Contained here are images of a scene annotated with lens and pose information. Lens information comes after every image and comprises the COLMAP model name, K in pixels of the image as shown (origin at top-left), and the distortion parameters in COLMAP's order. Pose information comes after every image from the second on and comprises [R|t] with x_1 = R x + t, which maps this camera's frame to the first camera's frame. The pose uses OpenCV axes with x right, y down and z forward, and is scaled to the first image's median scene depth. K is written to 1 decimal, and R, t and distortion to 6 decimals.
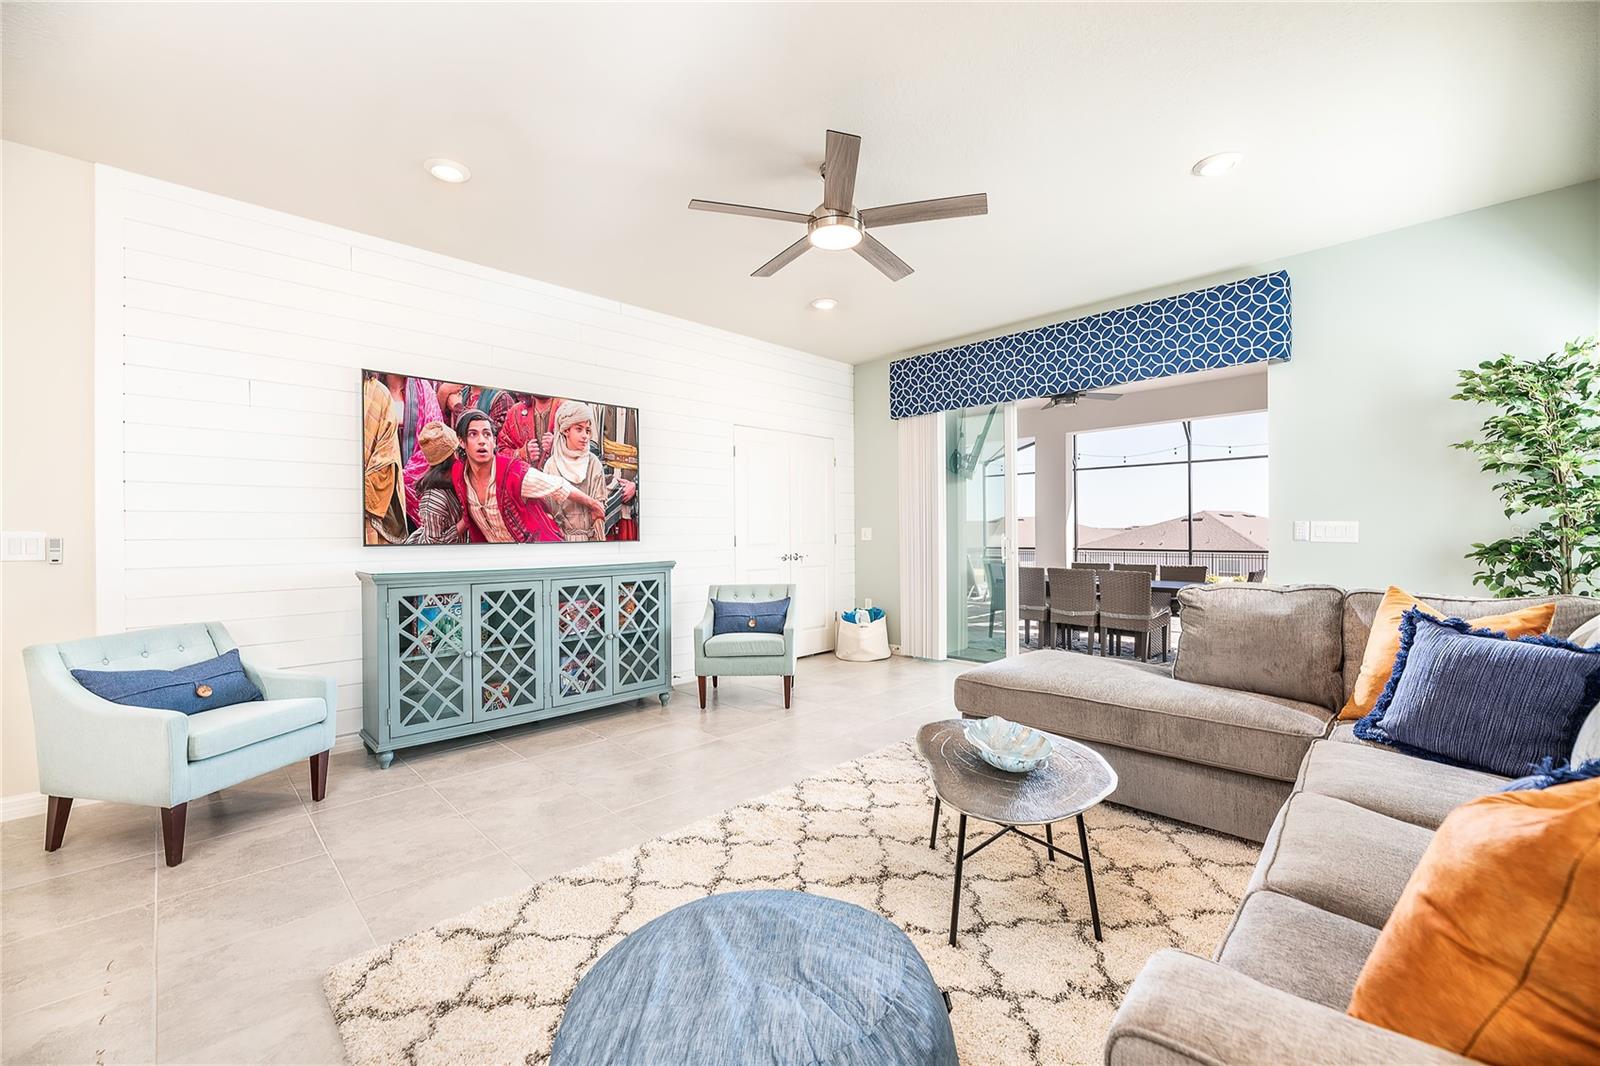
lens RADIAL K [[655.9, 0, 804.2], [0, 655.9, 524.5], [0, 0, 1]] dist [0.000141, -0.000036]
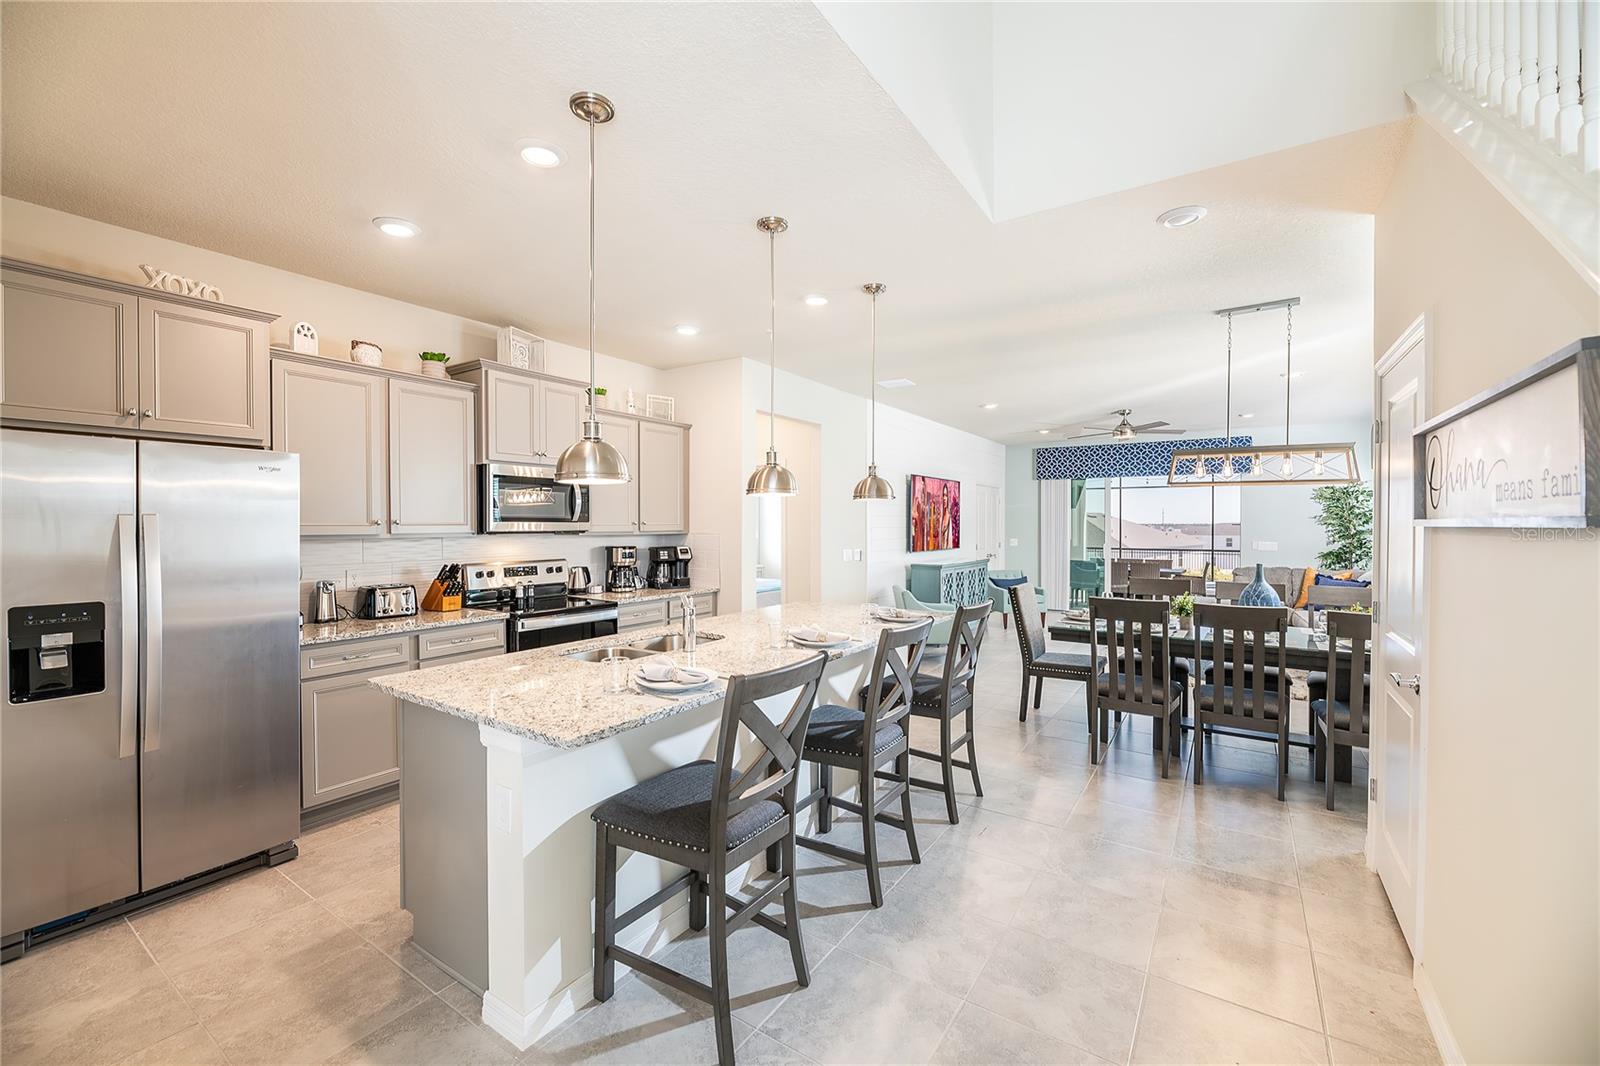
lens RADIAL K [[655.9, 0, 804.2], [0, 655.9, 524.5], [0, 0, 1]] dist [0.000141, -0.000036]
pose [[0.981574, 0.007591, 0.190930, -1.571534], [-0.009690, 0.999902, 0.010059, -0.090944], [-0.190835, -0.011724, 0.981552, -1.231909]]
